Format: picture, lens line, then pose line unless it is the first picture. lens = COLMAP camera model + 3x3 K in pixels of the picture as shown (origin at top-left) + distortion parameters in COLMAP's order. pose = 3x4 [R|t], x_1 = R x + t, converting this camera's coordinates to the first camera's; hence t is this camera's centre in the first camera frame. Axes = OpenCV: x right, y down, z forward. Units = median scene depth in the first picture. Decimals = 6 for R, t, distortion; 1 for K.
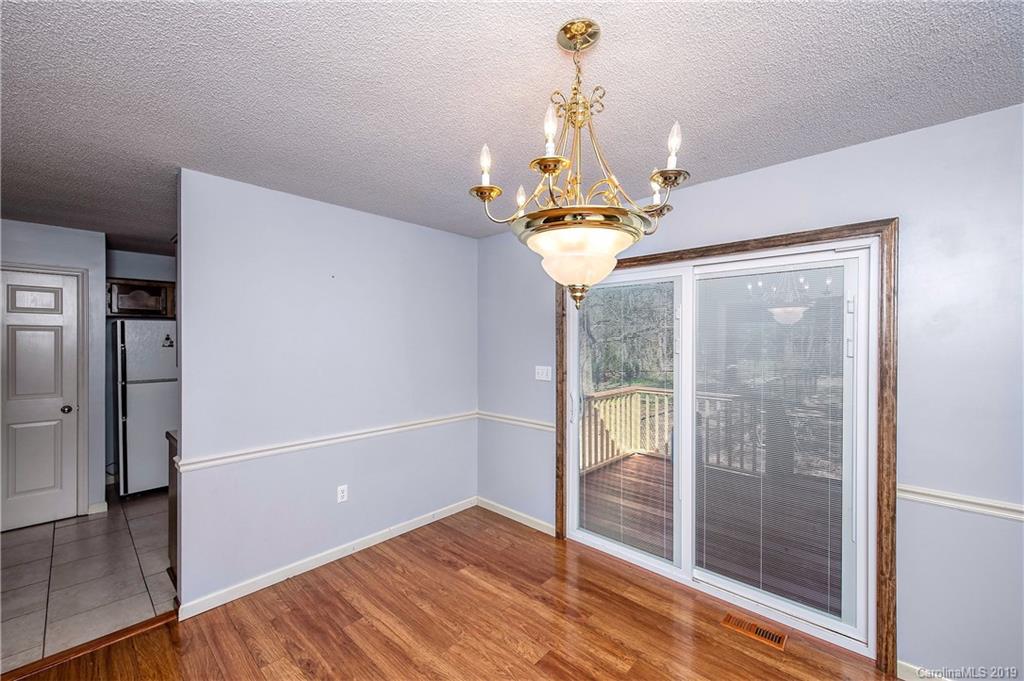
lens RADIAL K [[412.9, 0, 512.0], [0, 412.9, 340.5], [0, 0, 1]] dist [0.001295, -0.000093]
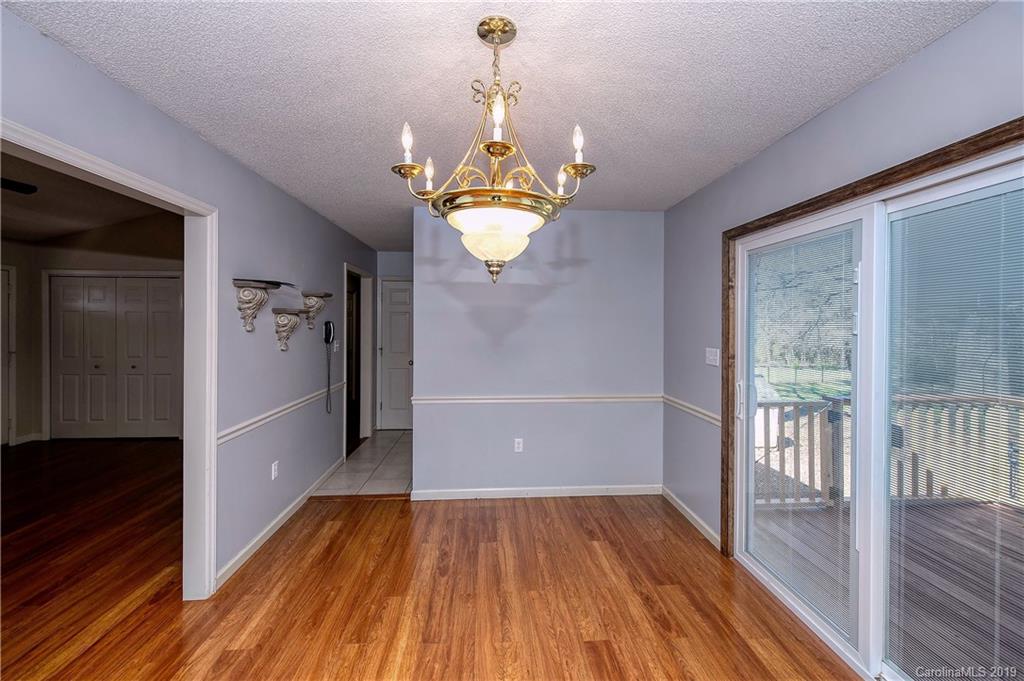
lens RADIAL K [[416.5, 0, 517.7], [0, 416.5, 322.8], [0, 0, 1]] dist [0.001791, -0.000167]
pose [[0.727399, 0.000271, -0.686215, 0.488530], [-0.002433, 0.999995, -0.002185, 0.015957], [0.686211, 0.003258, 0.727396, 0.123445]]
